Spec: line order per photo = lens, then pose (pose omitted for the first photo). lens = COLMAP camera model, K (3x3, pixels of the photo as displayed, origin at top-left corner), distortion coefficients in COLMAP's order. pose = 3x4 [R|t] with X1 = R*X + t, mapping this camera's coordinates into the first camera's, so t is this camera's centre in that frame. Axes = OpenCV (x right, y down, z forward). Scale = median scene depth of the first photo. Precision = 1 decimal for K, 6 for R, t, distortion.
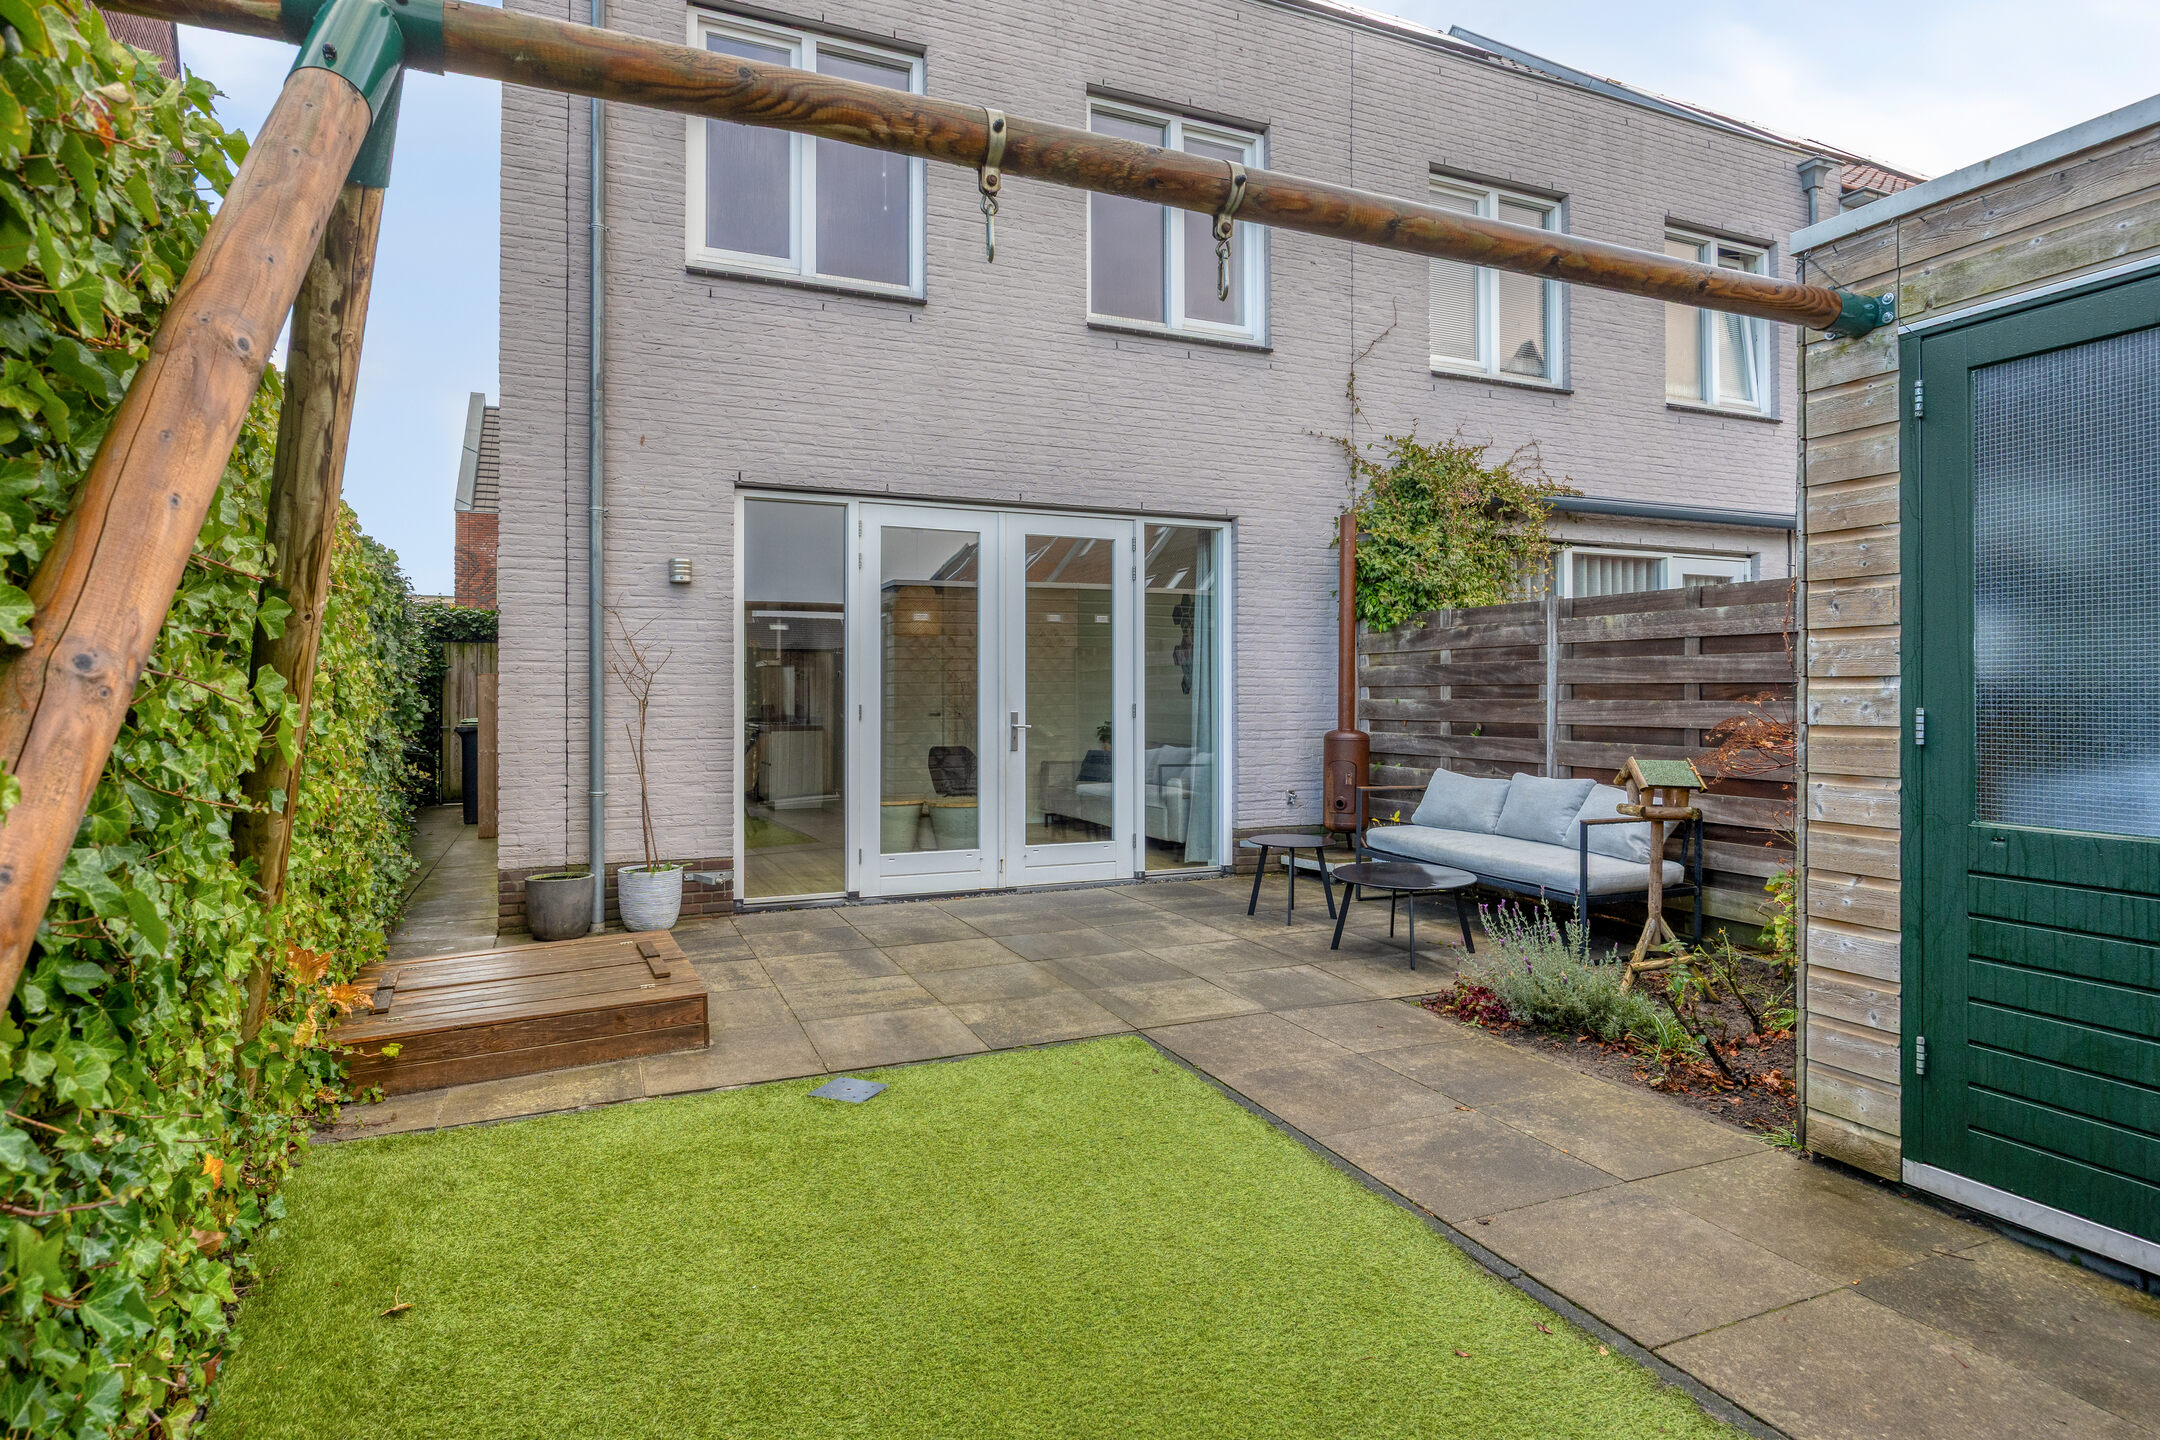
lens RADIAL K [[1166.8, 0, 1089.6], [0, 1166.8, 695.2], [0, 0, 1]] dist [-0.000536, 0.000141]
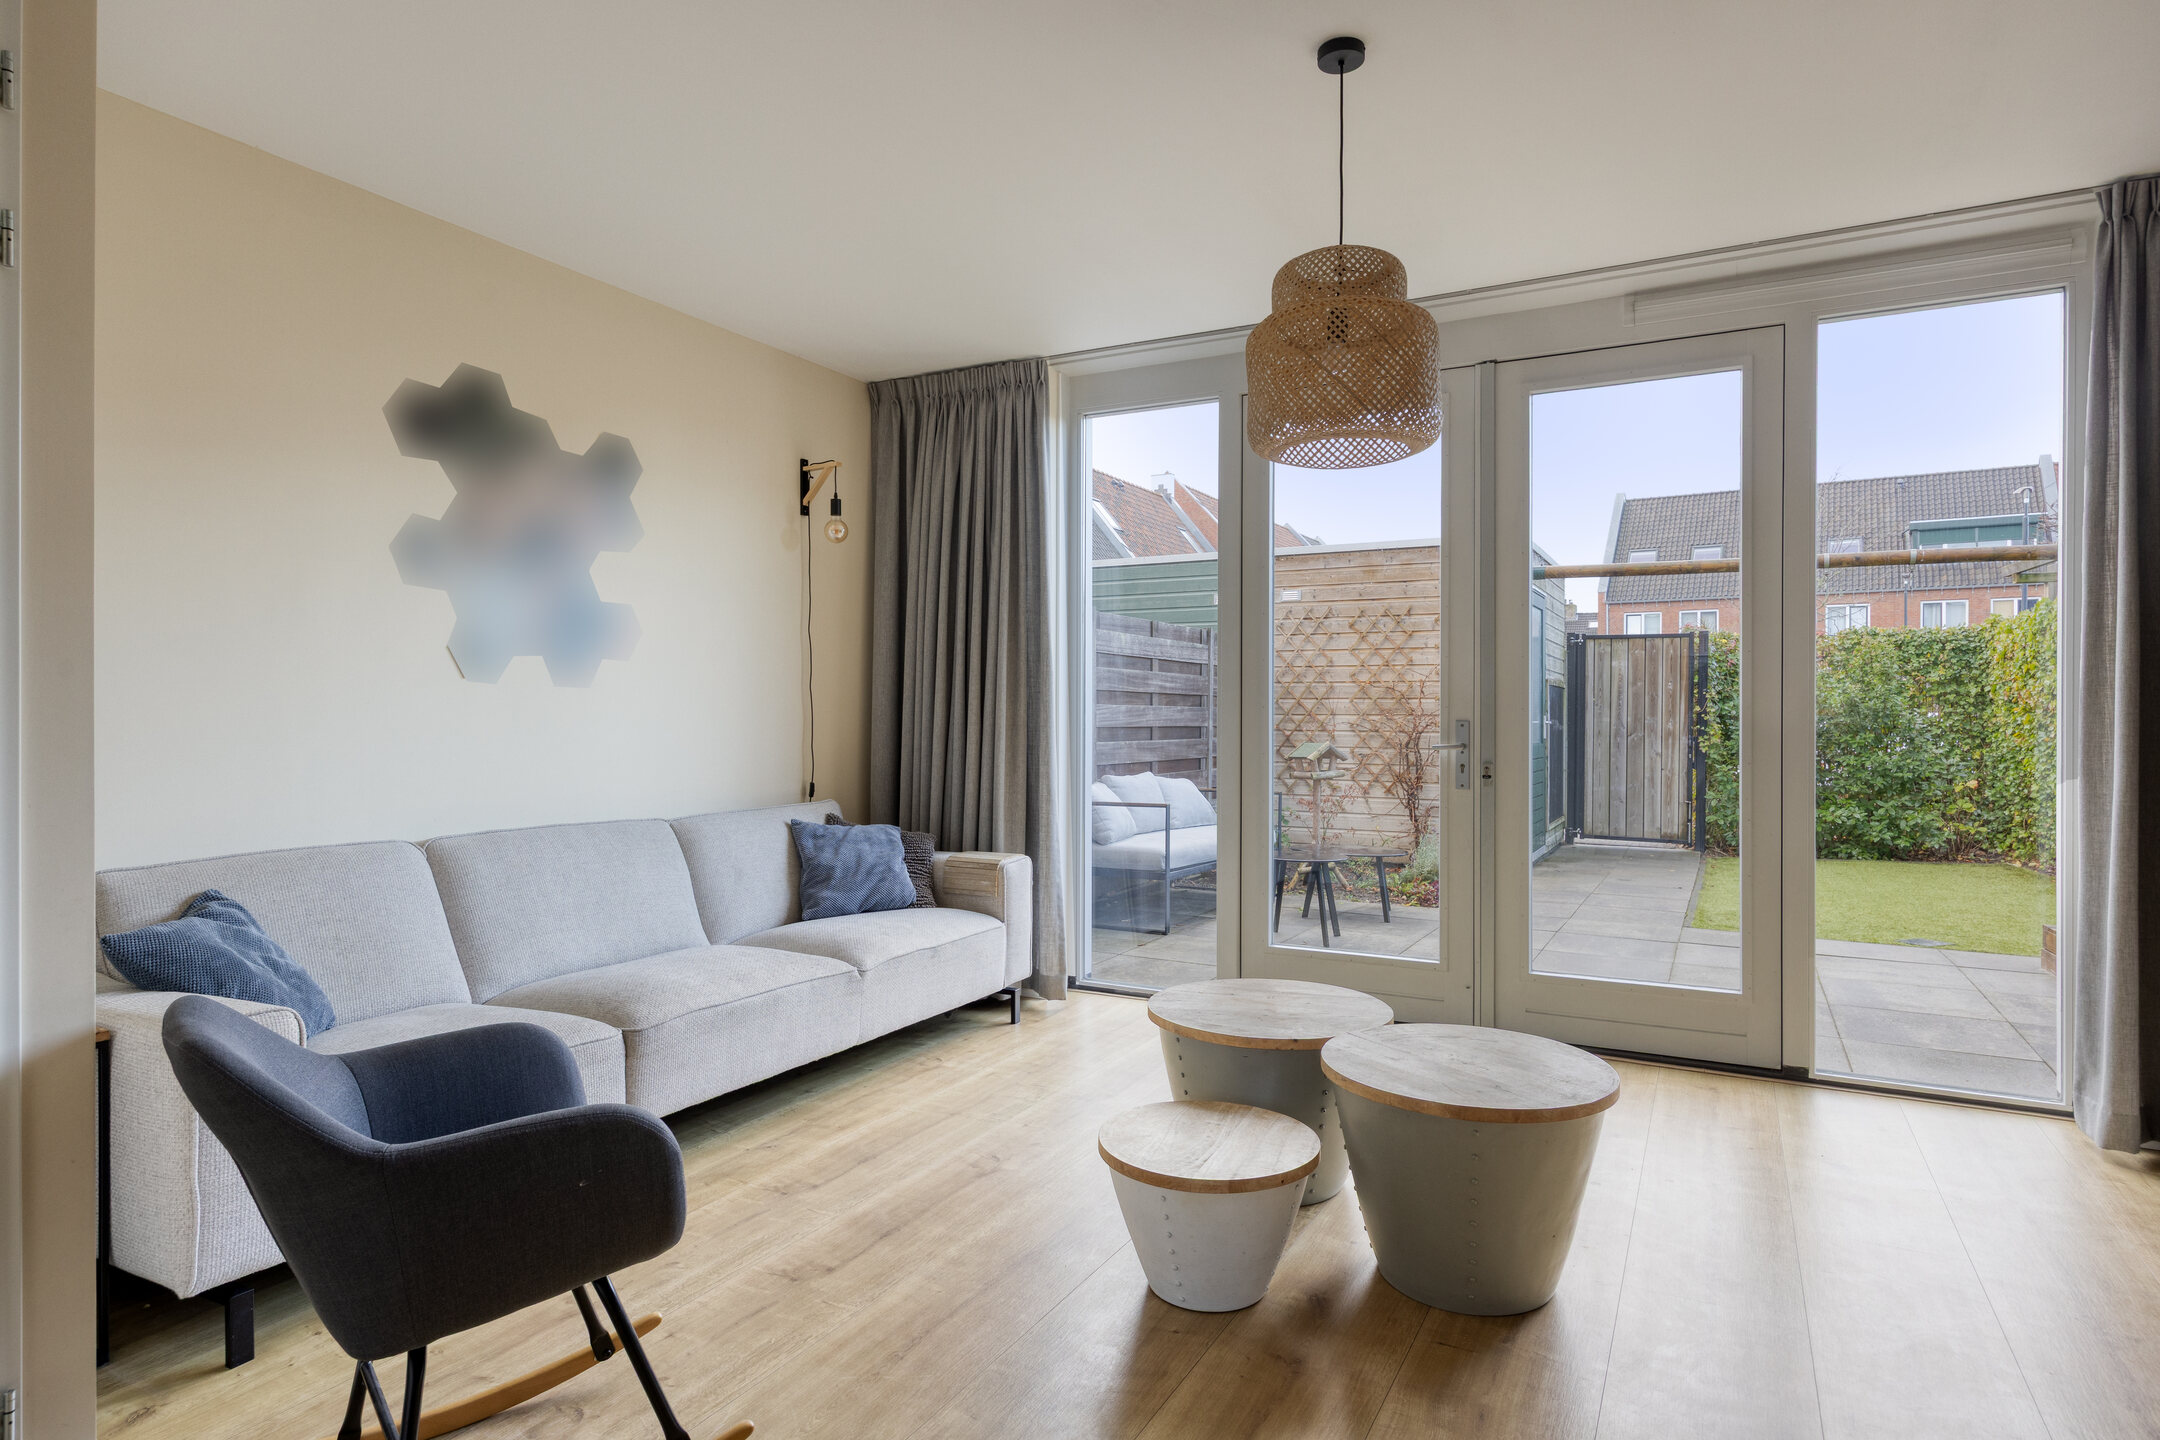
lens RADIAL K [[1182.4, 0, 1080.0], [0, 1182.4, 720.0], [0, 0, 1]] dist [0.002949, 0.001628]
pose [[-0.614061, -0.006006, 0.789236, -0.692231], [-0.004995, 0.999981, 0.003723, 0.022159], [-0.789243, -0.001656, -0.614079, 2.607643]]
